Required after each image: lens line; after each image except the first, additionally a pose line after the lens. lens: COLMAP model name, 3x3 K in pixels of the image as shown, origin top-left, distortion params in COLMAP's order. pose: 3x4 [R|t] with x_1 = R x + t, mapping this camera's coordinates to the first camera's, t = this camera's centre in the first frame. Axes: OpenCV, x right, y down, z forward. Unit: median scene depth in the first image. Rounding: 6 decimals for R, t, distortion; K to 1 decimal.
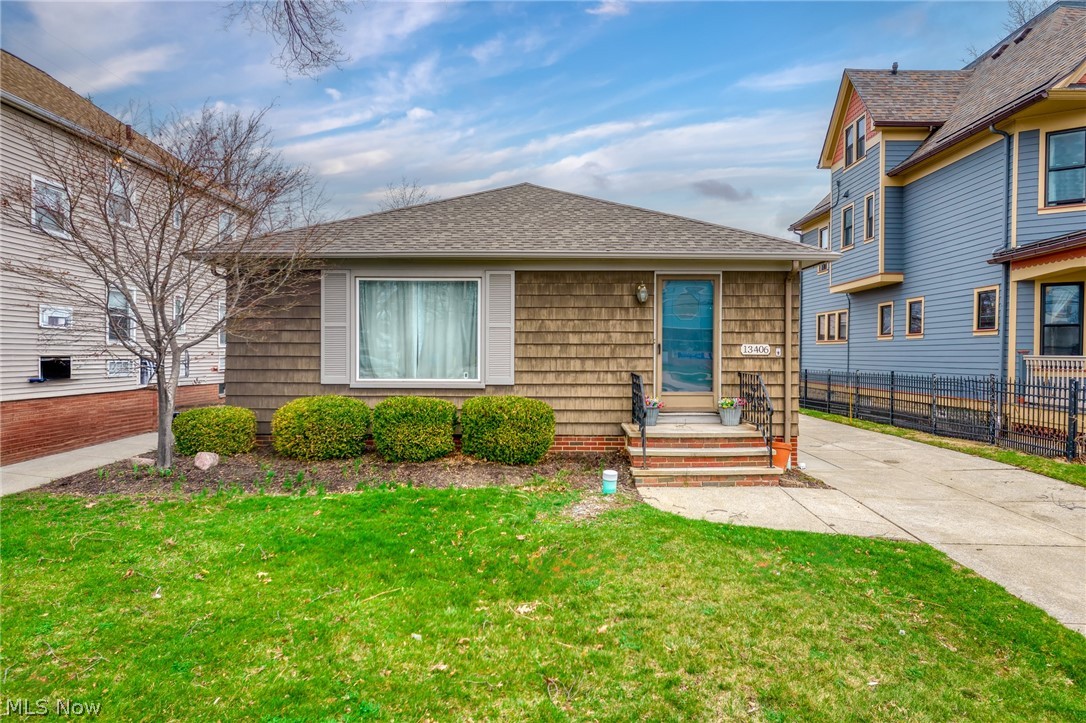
lens RADIAL K [[686.0, 0, 543.2], [0, 686.0, 363.4], [0, 0, 1]] dist [-0.001248, -0.000948]
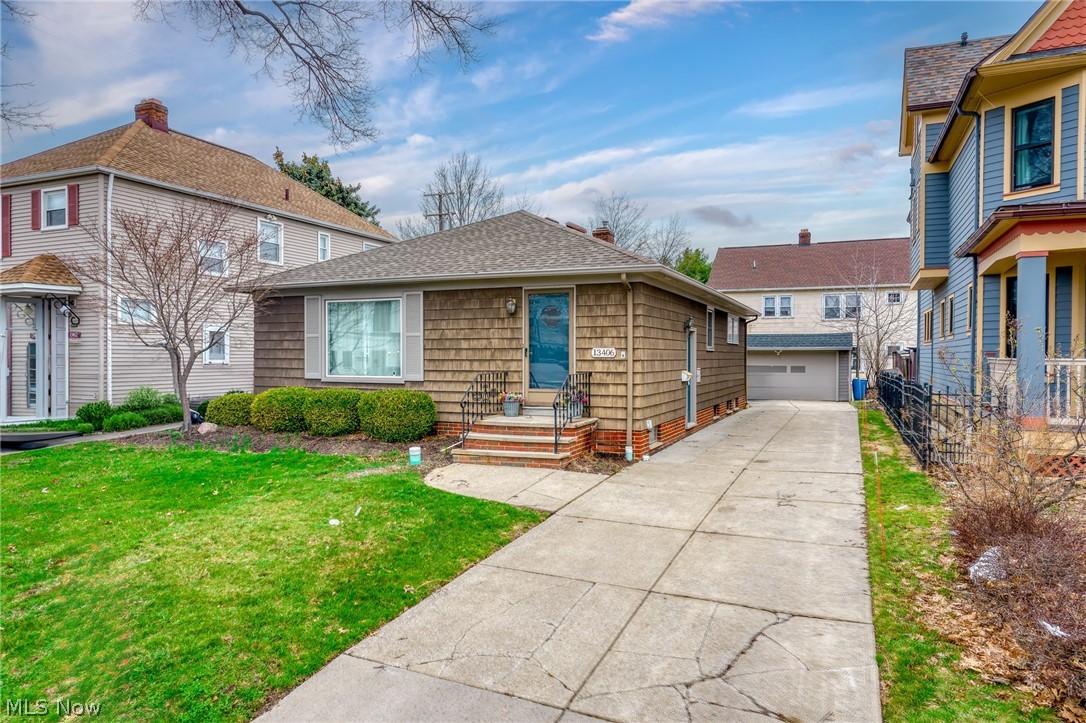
lens RADIAL K [[686.0, 0, 549.1], [0, 686.0, 361.1], [0, 0, 1]] dist [-0.001248, -0.000948]
pose [[0.919867, 0.001641, -0.392227, 0.668289], [-0.004225, 0.999975, -0.005725, 0.000571], [0.392208, 0.006924, 0.919851, -0.073356]]
